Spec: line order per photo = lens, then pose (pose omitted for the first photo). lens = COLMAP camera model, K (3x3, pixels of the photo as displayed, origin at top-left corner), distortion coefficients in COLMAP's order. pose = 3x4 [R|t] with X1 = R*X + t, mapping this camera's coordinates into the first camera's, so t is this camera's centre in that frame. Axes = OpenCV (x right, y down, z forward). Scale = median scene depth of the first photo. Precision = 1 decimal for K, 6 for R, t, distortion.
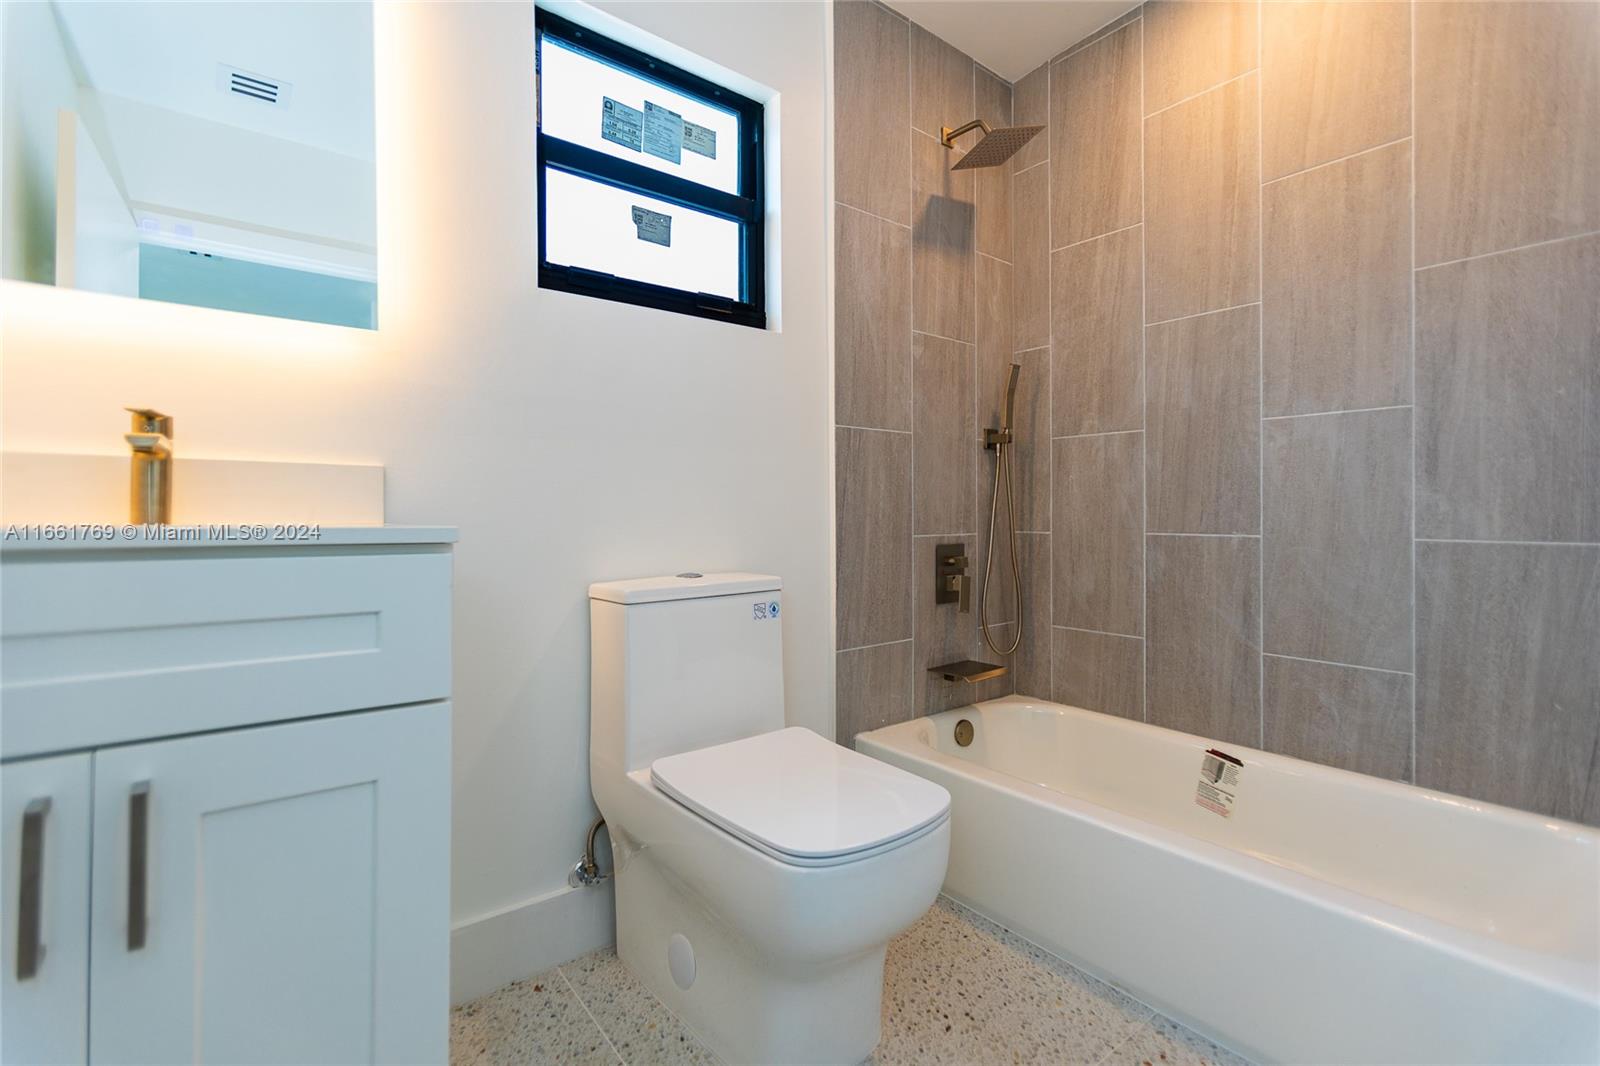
lens RADIAL K [[731.8, 0, 797.2], [0, 731.8, 522.9], [0, 0, 1]] dist [-0.003585, 0.003666]
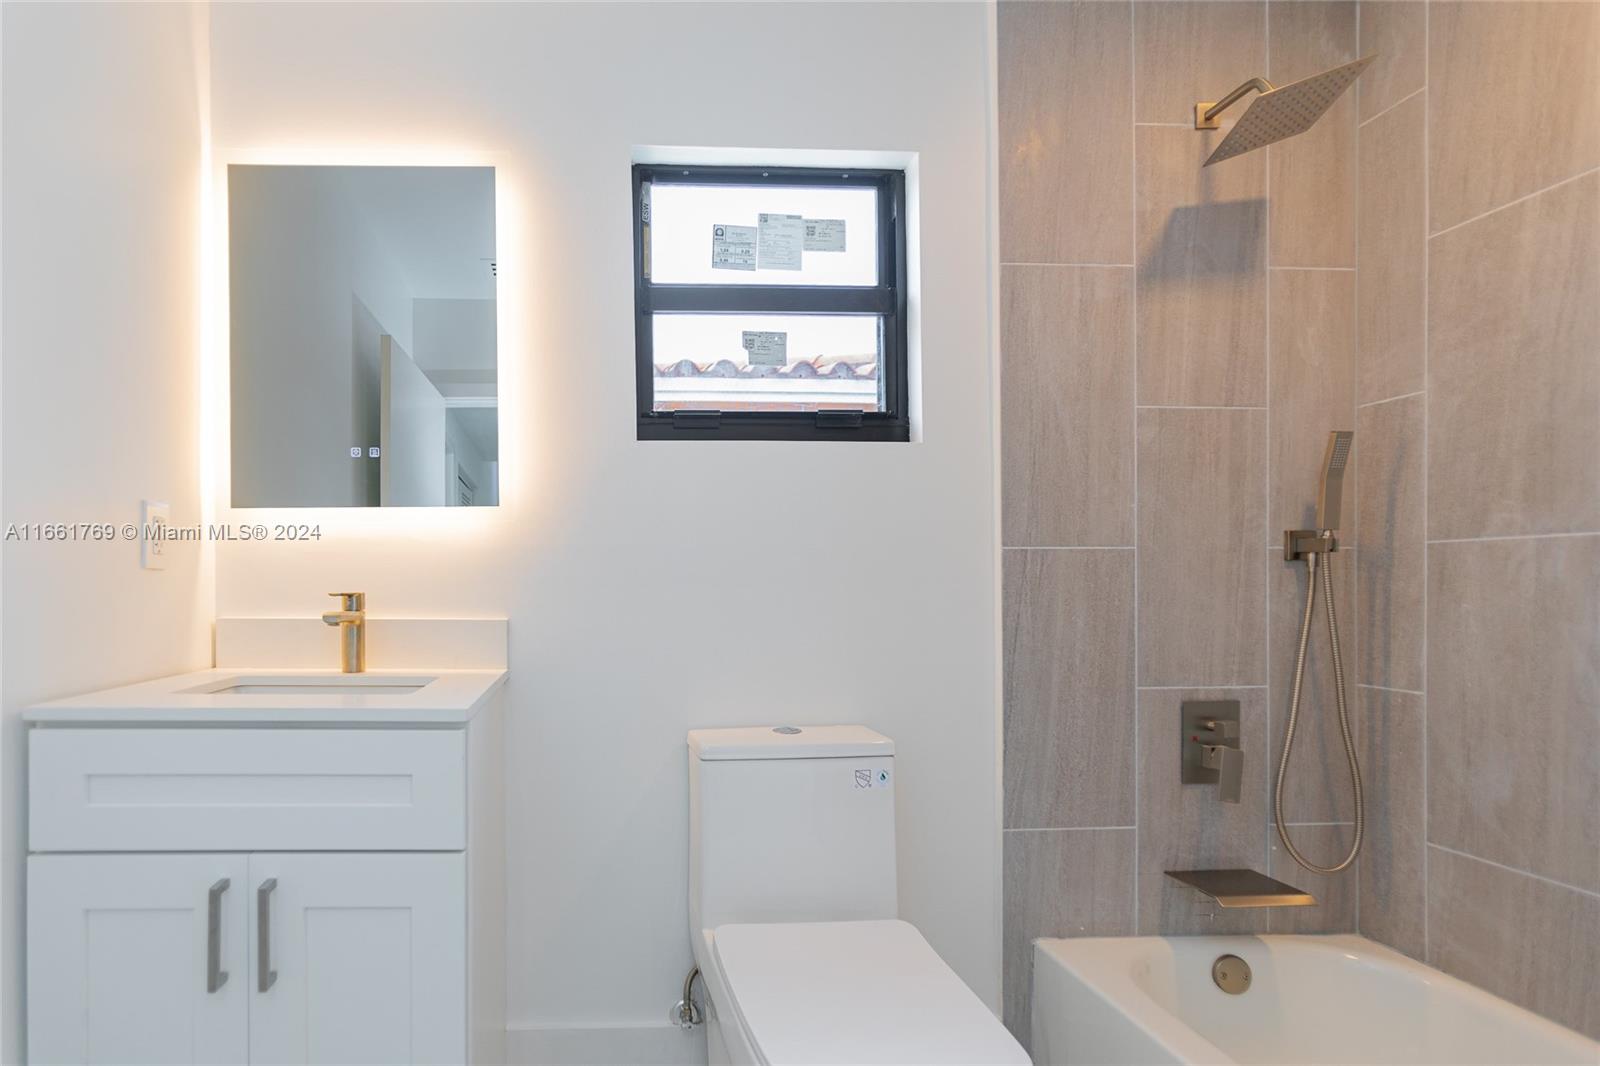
lens RADIAL K [[879.3, 0, 794.3], [0, 879.3, 542.8], [0, 0, 1]] dist [-0.007599, 0.014934]
pose [[0.801737, 0.014672, -0.597497, 0.404603], [0.001120, 0.999660, 0.026051, -0.149891], [0.597676, -0.021555, 0.801448, 0.095783]]
